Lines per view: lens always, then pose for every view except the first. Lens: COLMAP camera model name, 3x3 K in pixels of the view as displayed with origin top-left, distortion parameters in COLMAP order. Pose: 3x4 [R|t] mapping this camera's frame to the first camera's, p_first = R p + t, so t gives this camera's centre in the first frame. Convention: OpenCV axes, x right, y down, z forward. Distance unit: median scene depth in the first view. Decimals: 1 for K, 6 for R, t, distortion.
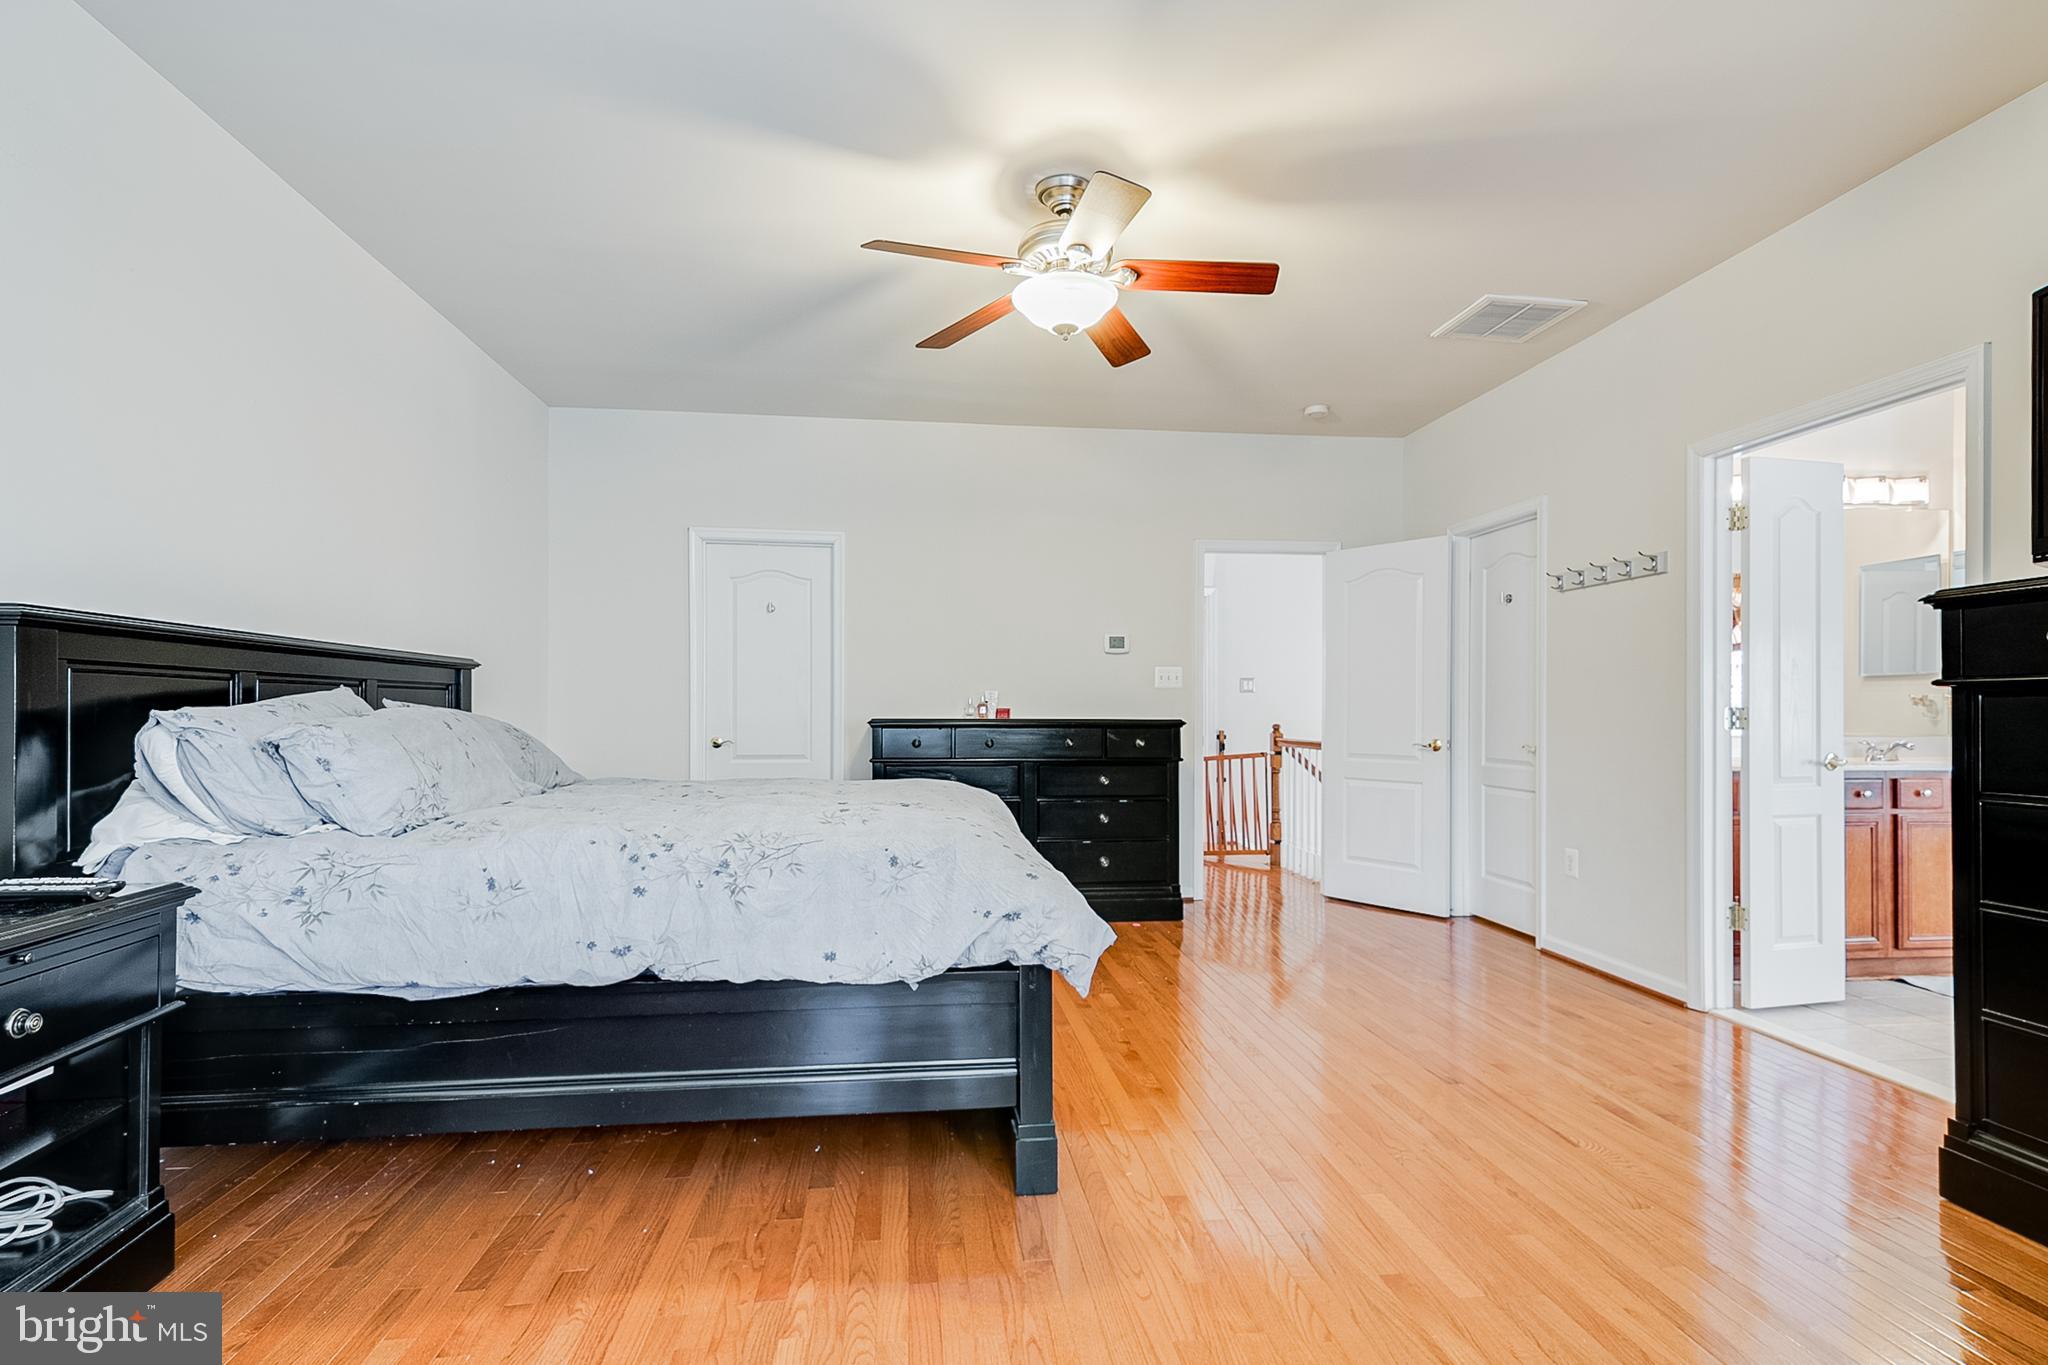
lens RADIAL K [[1015.7, 0, 1031.6], [0, 1015.7, 689.2], [0, 0, 1]] dist [0.017803, -0.000123]
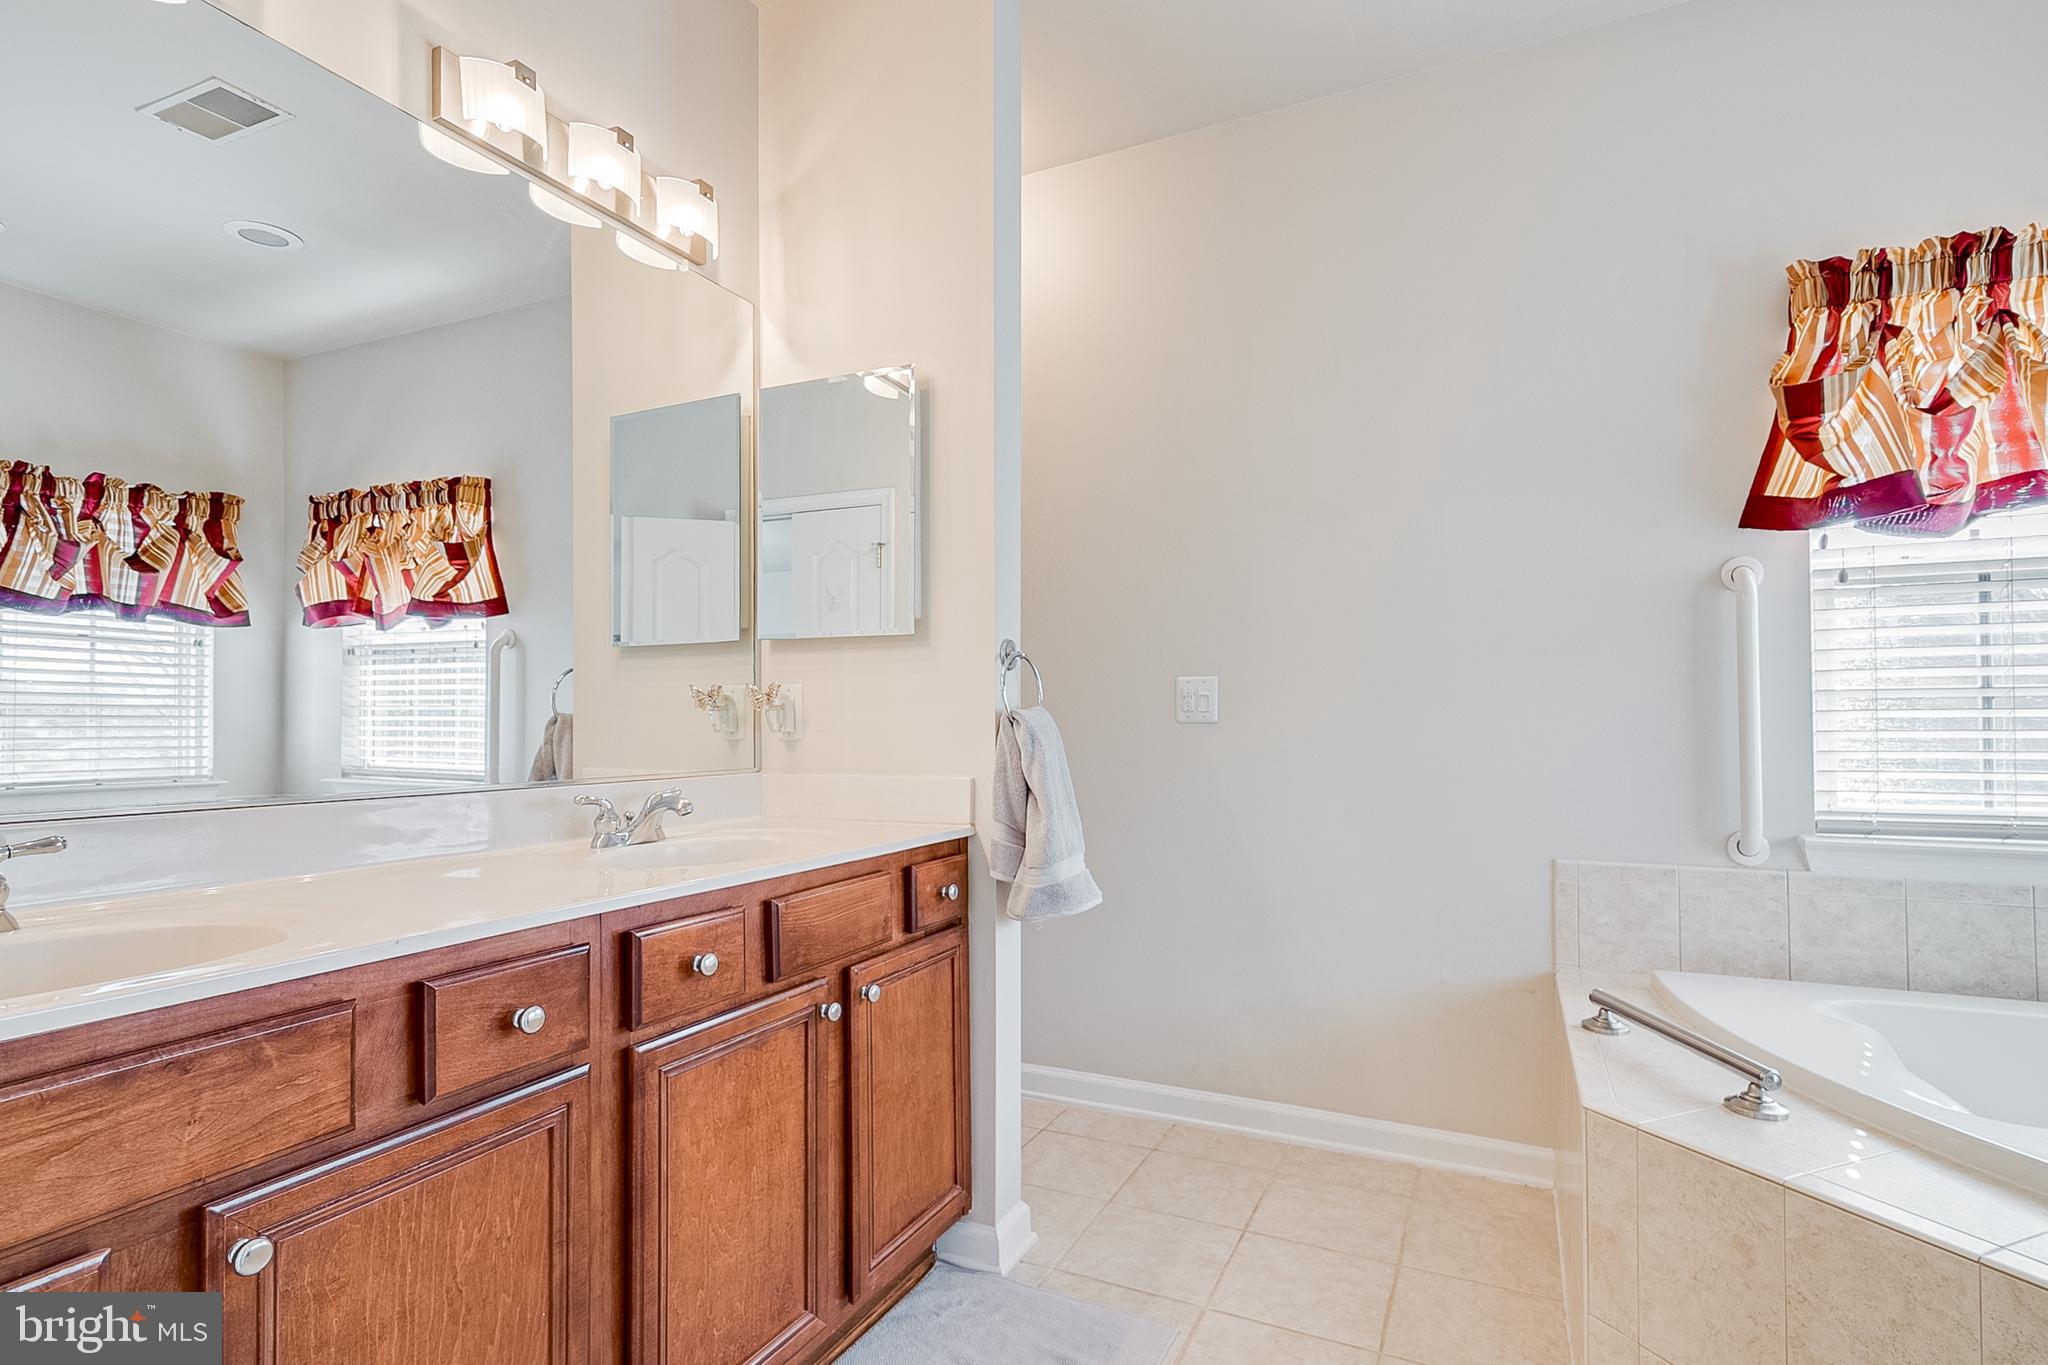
lens RADIAL K [[1015.7, 0, 1033.0], [0, 1015.7, 698.0], [0, 0, 1]] dist [0.017803, -0.000123]
pose [[0.539246, 0.009178, 0.842099, 0.647836], [0.006363, 0.999868, -0.014973, 0.022578], [-0.842125, 0.013432, 0.539116, 0.732903]]
